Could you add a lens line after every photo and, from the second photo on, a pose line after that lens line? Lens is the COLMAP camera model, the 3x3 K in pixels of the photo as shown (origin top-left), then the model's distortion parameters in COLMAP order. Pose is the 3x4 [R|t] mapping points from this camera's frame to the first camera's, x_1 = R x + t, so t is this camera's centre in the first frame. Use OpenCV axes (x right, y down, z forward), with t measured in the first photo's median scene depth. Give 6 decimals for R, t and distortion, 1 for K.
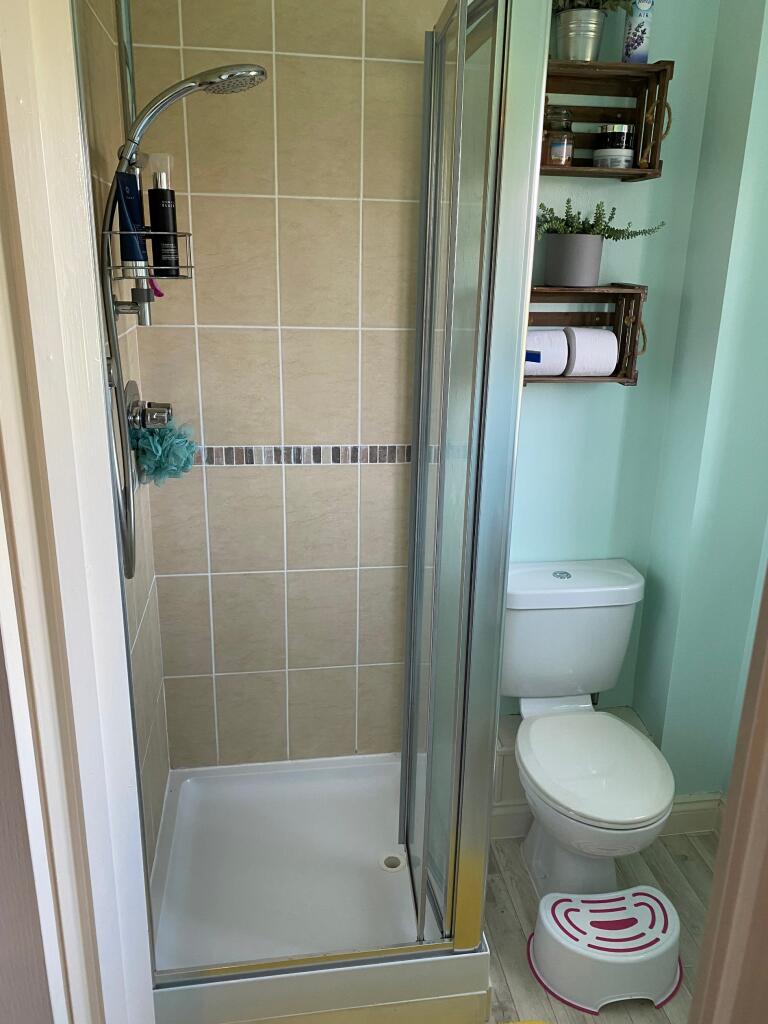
lens RADIAL K [[771.8, 0, 386.9], [0, 771.8, 512.7], [0, 0, 1]] dist [-0.005665, -0.022138]
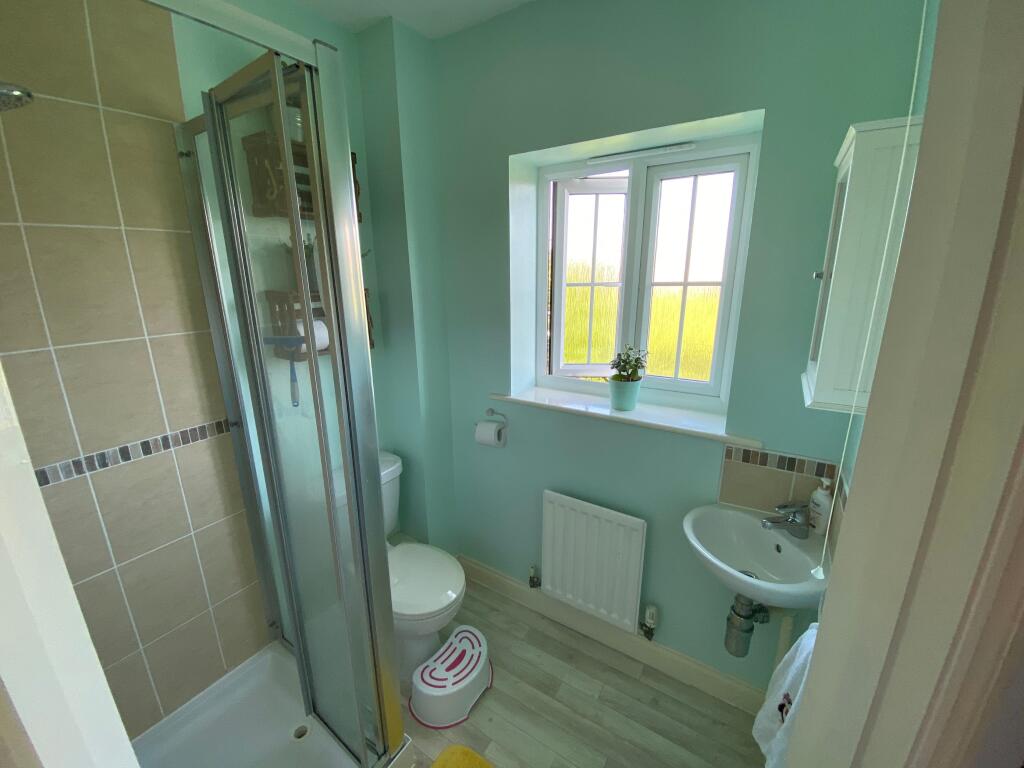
lens RADIAL K [[418.1, 0, 511.2], [0, 418.1, 380.7], [0, 0, 1]] dist [-0.015653, -0.003912]
pose [[0.652066, -0.217663, 0.726246, -0.134983], [0.251587, 0.965746, 0.063554, -0.074477], [-0.715202, 0.141272, 0.684491, 0.187950]]
